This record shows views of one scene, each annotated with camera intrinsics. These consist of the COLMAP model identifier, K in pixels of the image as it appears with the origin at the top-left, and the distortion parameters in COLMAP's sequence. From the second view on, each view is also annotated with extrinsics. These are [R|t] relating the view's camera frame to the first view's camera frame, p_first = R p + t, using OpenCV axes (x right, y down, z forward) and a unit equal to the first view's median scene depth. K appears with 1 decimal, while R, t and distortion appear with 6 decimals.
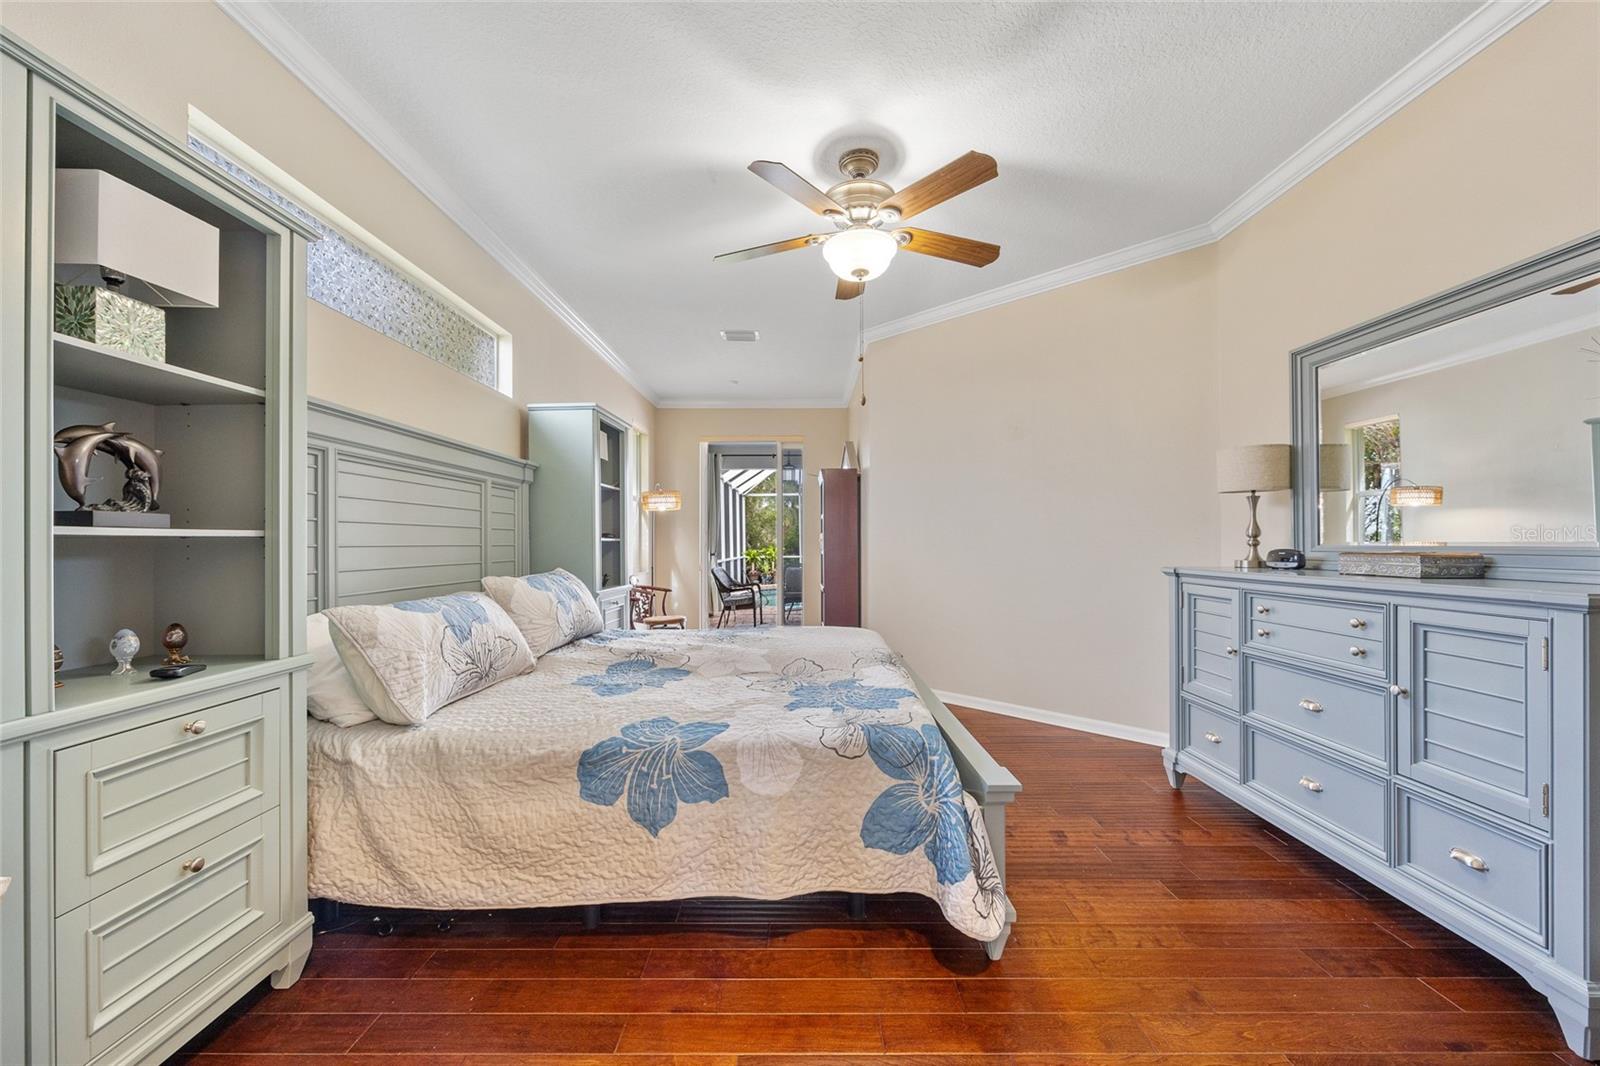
lens RADIAL K [[648.0, 0, 799.0], [0, 648.0, 533.9], [0, 0, 1]] dist [-0.003236, -0.000115]
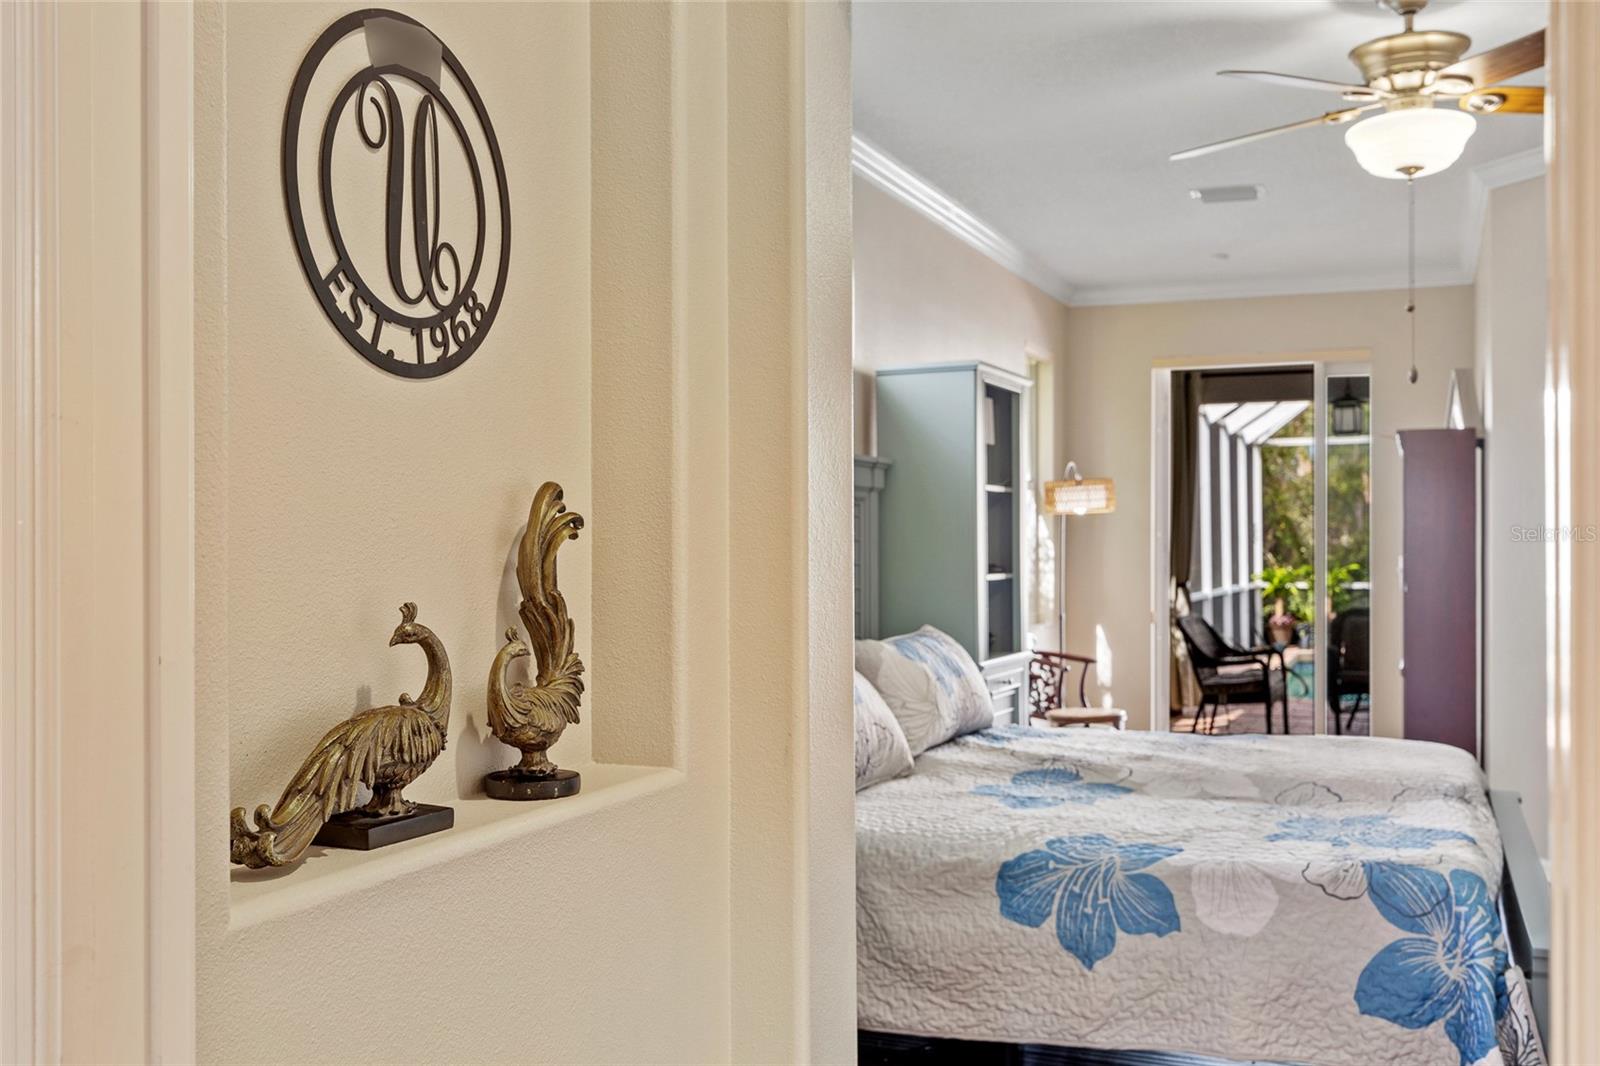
lens RADIAL K [[1598.3, 0, 797.3], [0, 1598.3, 531.6], [0, 0, 1]] dist [0.018905, 0.000000]
pose [[0.931182, 0.003906, -0.364533, 0.138390], [0.000356, 0.999932, 0.011624, -0.092441], [0.364554, -0.010954, 0.931118, -0.824608]]
